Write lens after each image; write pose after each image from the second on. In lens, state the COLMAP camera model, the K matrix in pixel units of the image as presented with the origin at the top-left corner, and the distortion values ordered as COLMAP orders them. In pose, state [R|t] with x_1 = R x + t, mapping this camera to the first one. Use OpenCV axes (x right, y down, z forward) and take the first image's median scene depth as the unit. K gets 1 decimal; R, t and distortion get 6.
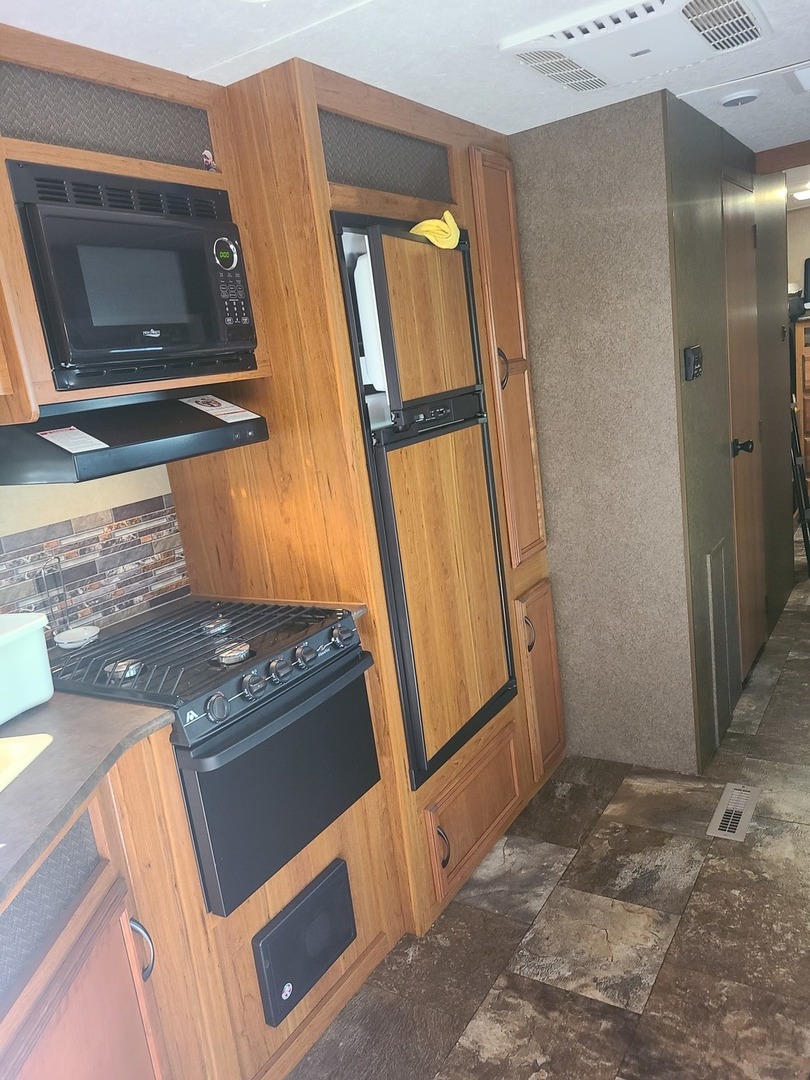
lens RADIAL K [[816.2, 0, 415.8], [0, 816.2, 544.0], [0, 0, 1]] dist [0.058094, -0.049950]
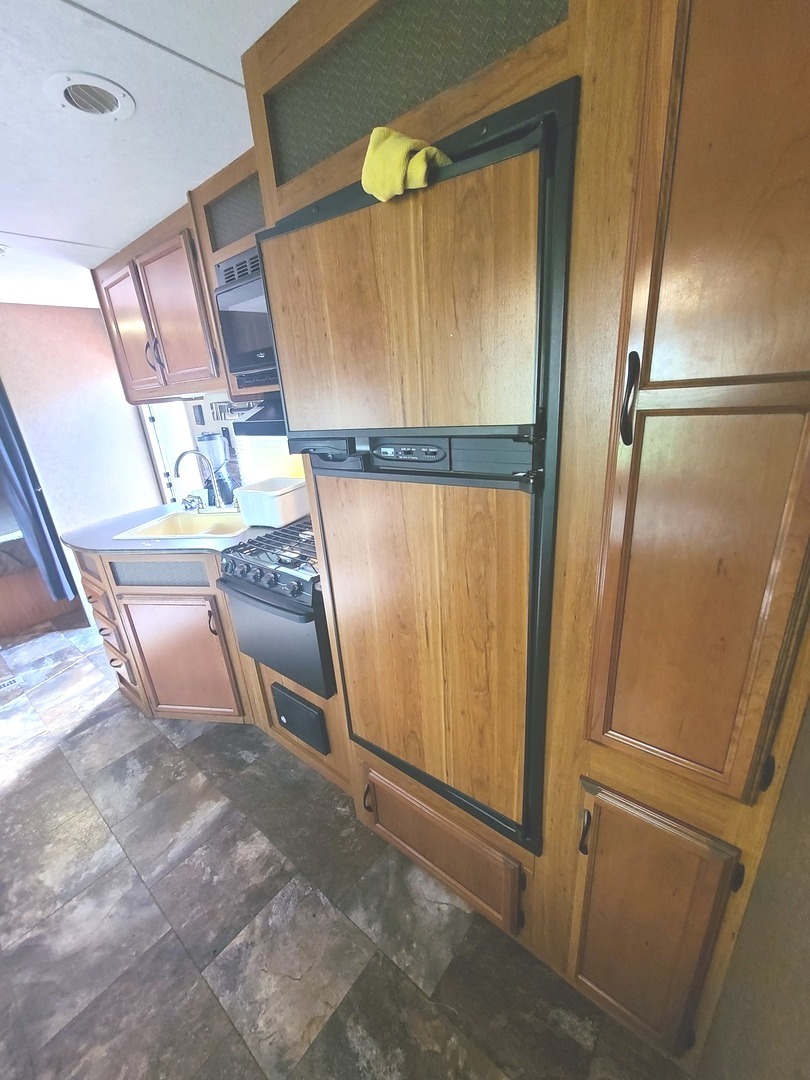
lens RADIAL K [[439.9, 0, 399.9], [0, 439.9, 545.6], [0, 0, 1]] dist [-0.000004, -0.001352]
pose [[-0.134738, 0.462462, -0.876341, 0.450396], [-0.119981, 0.870284, 0.477713, -0.293550], [0.983590, 0.169511, -0.061774, 1.078342]]
